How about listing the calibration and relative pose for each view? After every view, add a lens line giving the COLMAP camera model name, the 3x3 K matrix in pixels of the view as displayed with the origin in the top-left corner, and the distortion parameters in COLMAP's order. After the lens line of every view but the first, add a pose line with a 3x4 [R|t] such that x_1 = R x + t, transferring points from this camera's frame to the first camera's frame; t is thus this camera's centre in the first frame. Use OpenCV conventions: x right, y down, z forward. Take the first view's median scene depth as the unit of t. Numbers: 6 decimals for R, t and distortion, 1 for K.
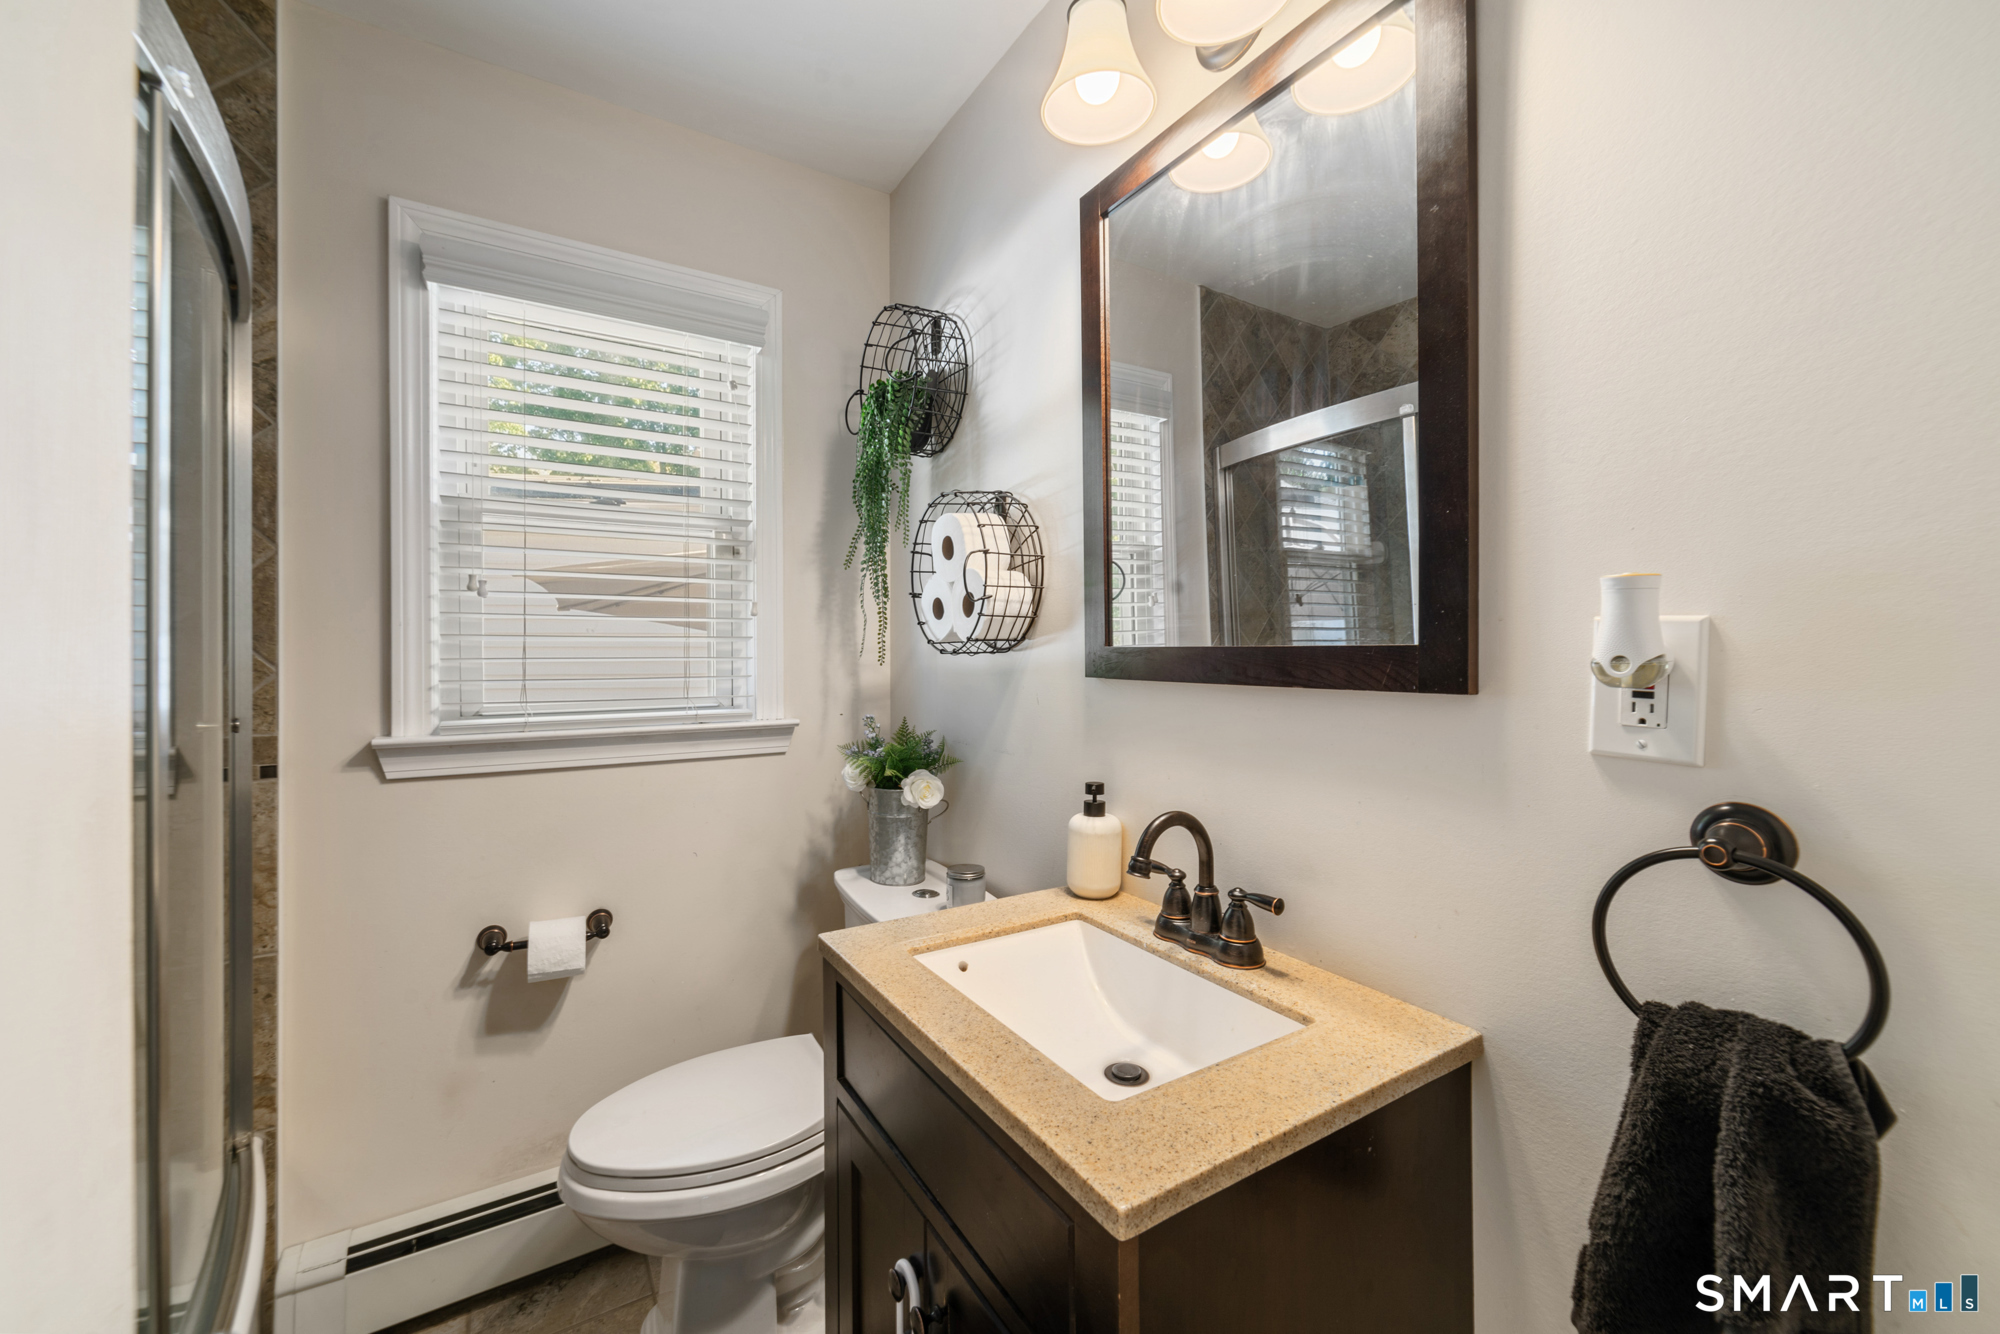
lens RADIAL K [[788.7, 0, 994.9], [0, 788.7, 652.9], [0, 0, 1]] dist [-0.003086, 0.002237]
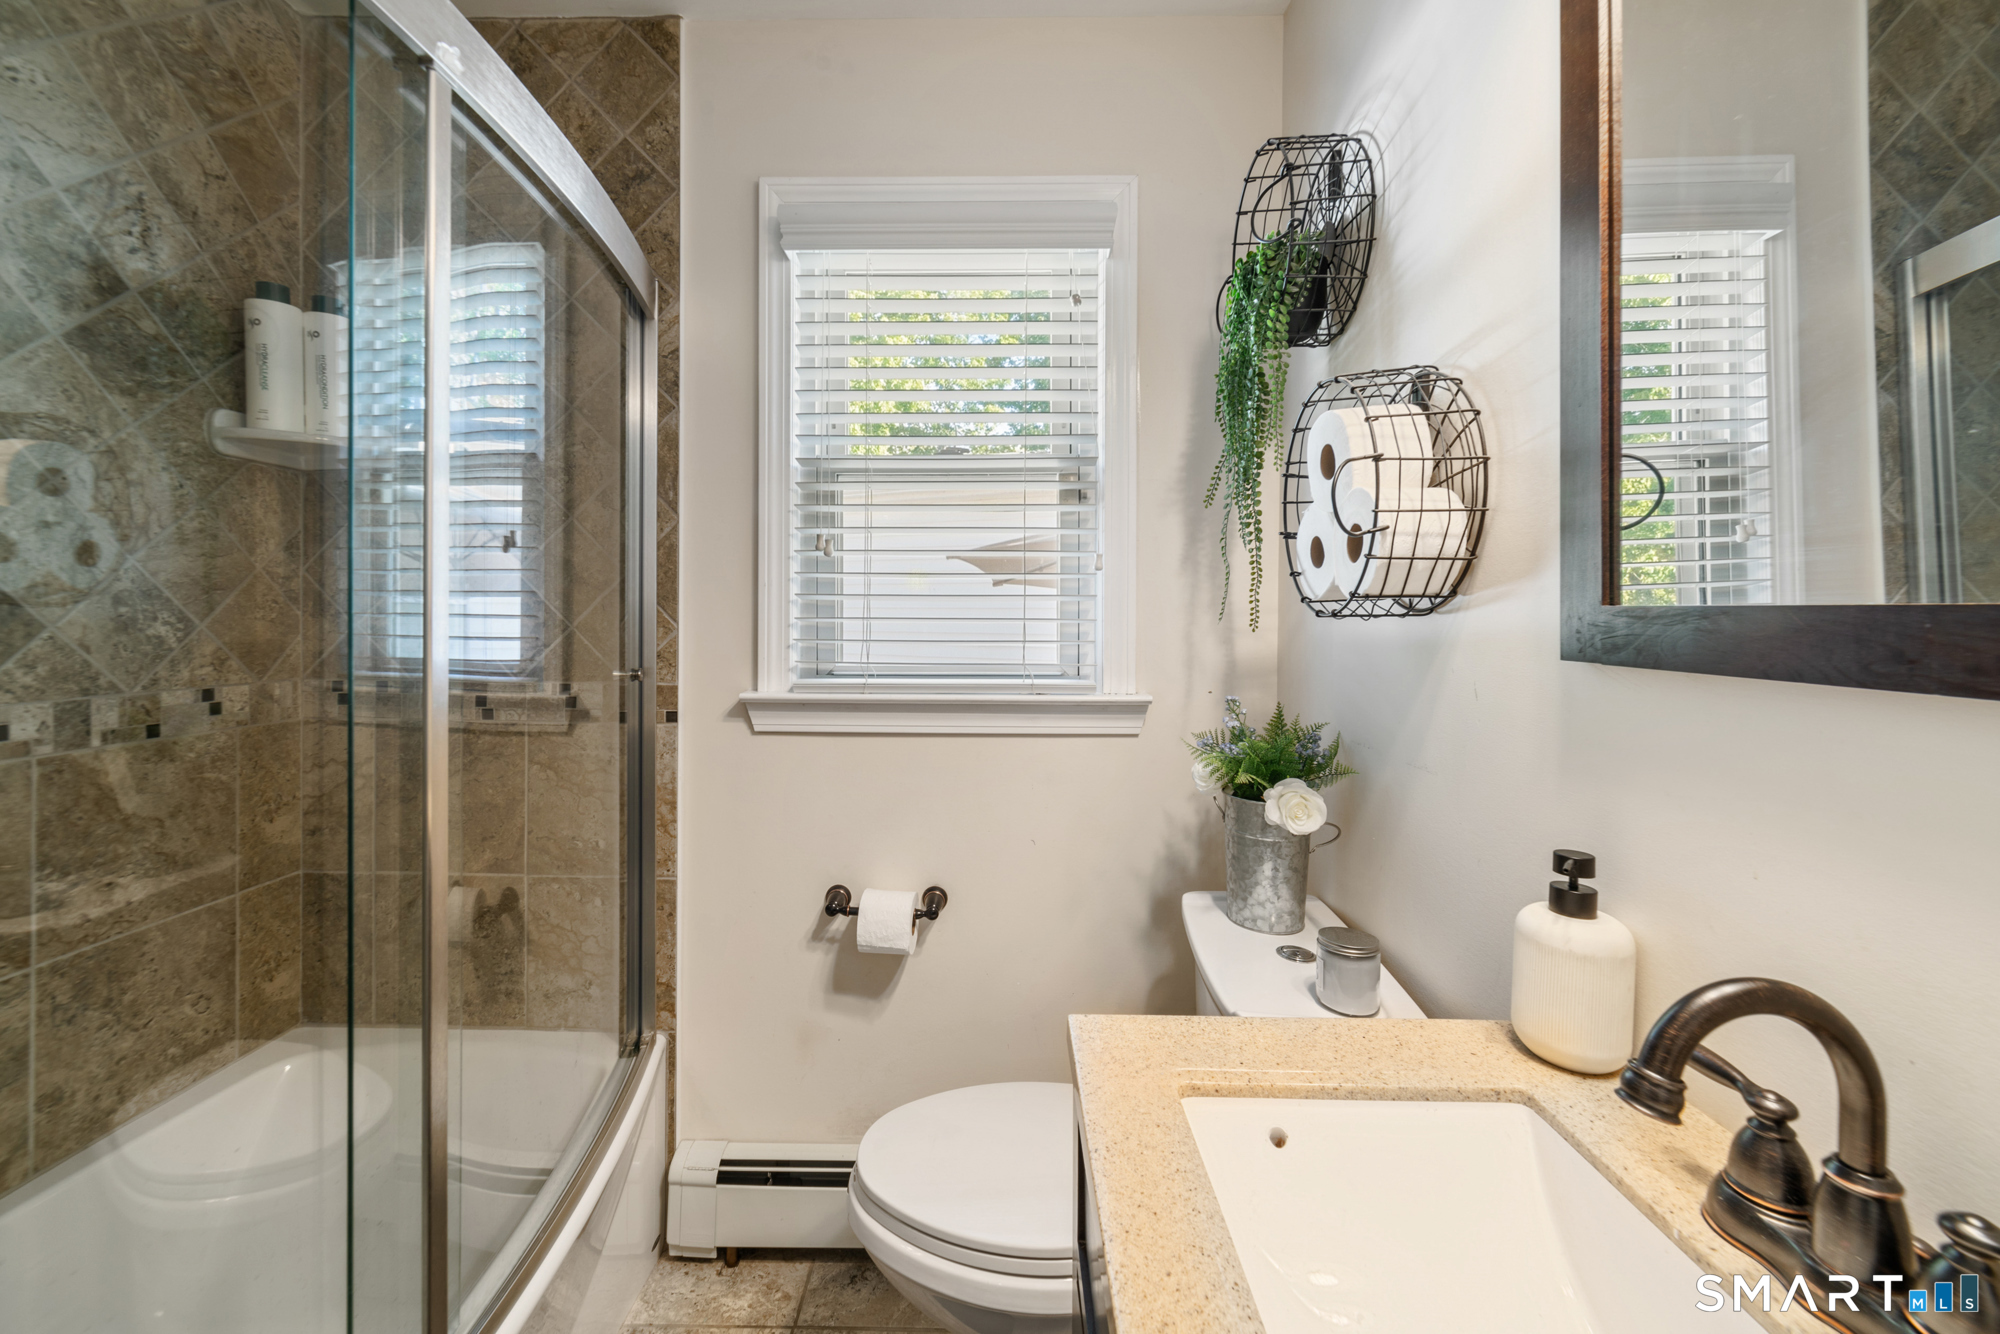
lens RADIAL K [[788.7, 0, 998.6], [0, 788.7, 620.1], [0, 0, 1]] dist [-0.003086, 0.002237]
pose [[0.839199, 0.010859, -0.543716, 0.074918], [-0.007084, 0.999934, 0.009037, -0.000633], [0.543778, -0.003732, 0.839221, 0.277651]]
